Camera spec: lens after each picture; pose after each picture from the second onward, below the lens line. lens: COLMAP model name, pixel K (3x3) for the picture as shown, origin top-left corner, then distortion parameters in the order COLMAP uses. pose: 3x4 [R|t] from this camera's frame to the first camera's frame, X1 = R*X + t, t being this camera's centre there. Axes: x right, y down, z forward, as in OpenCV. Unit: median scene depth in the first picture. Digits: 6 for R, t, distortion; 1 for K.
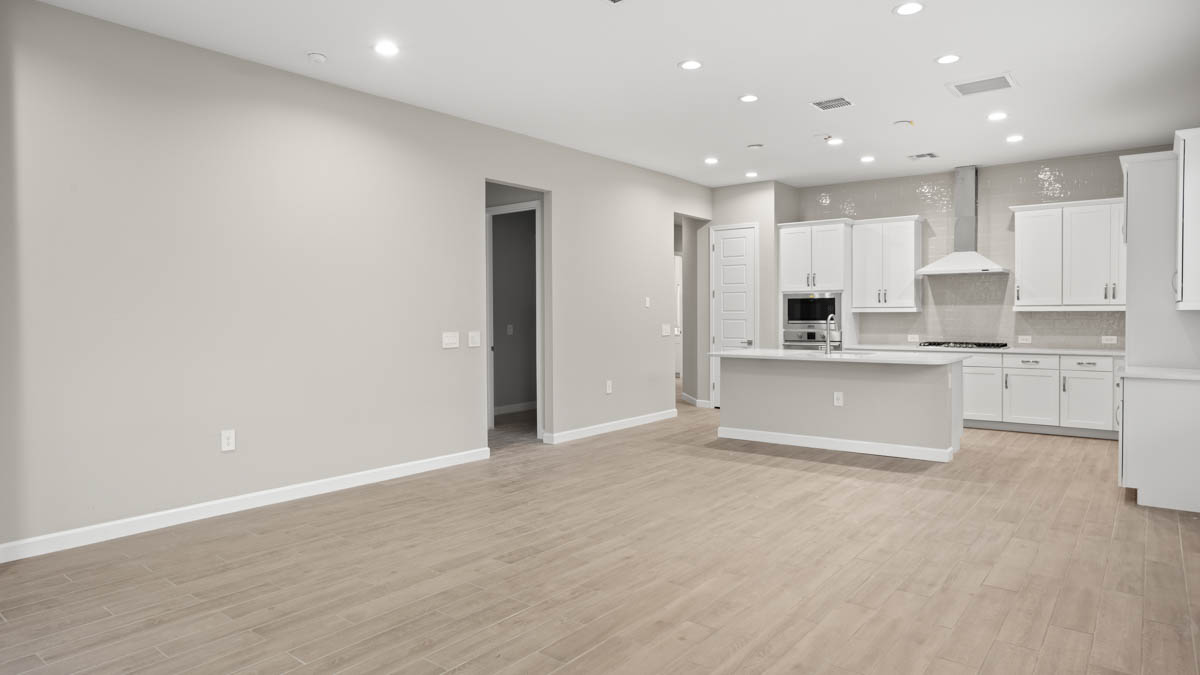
lens RADIAL K [[700.5, 0, 606.3], [0, 700.5, 324.5], [0, 0, 1]] dist [-0.045259, 0.036985]
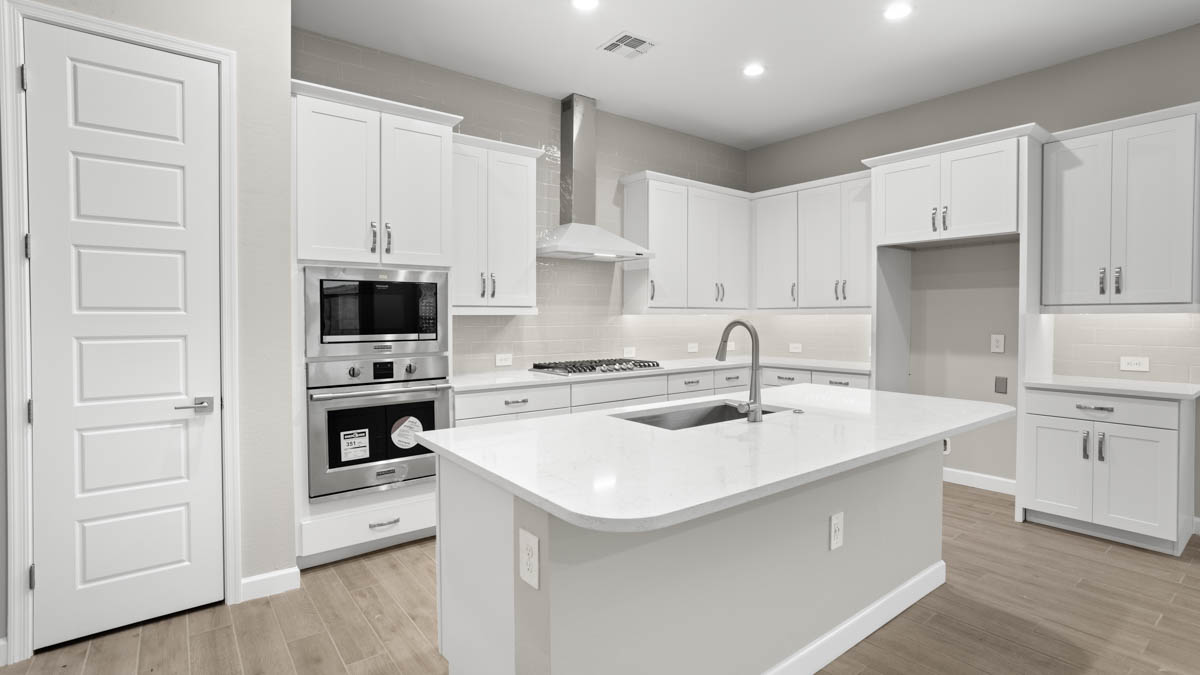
lens RADIAL K [[577.1, 0, 603.7], [0, 577.1, 325.6], [0, 0, 1]] dist [-0.048699, 0.032500]
pose [[0.239796, -0.010514, 0.970766, -0.012943], [0.016307, 0.999844, 0.006801, -0.011771], [-0.970686, 0.014199, 0.239930, 0.831999]]
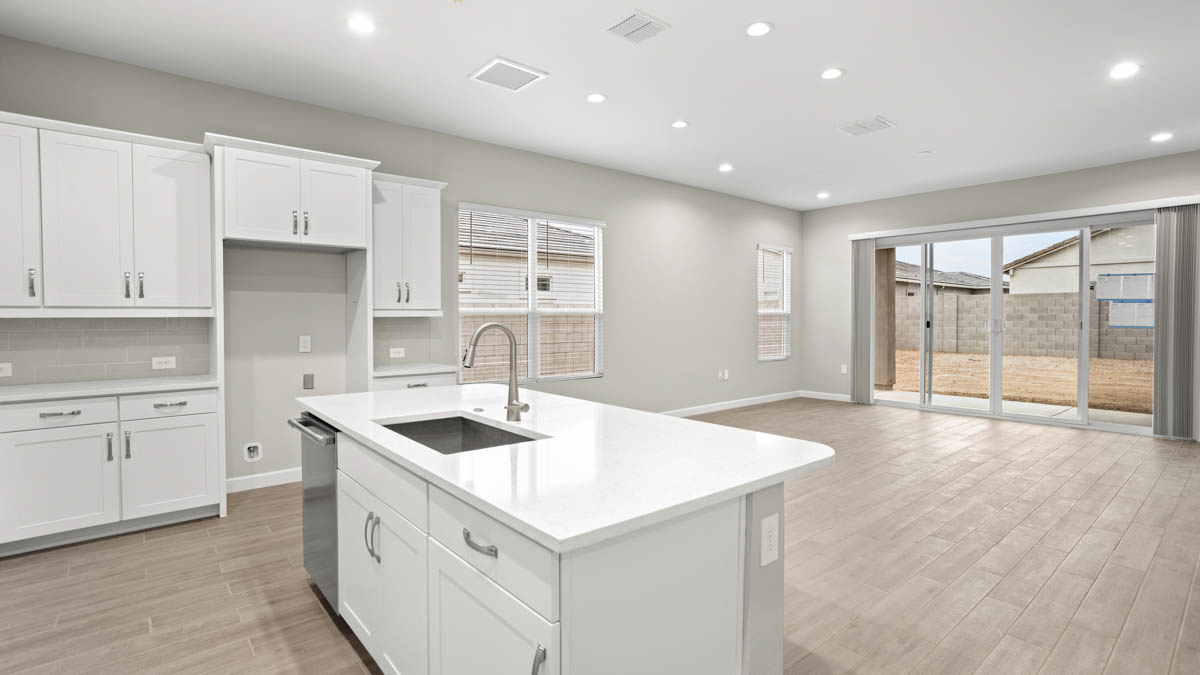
lens RADIAL K [[562.8, 0, 600.0], [0, 562.8, 337.5], [0, 0, 1]] dist [-0.056609, 0.028051]
pose [[-0.980989, -0.000306, 0.194062, 0.175725], [0.010062, 0.998574, 0.052437, -0.018290], [-0.193801, 0.053393, -0.979587, 1.084880]]
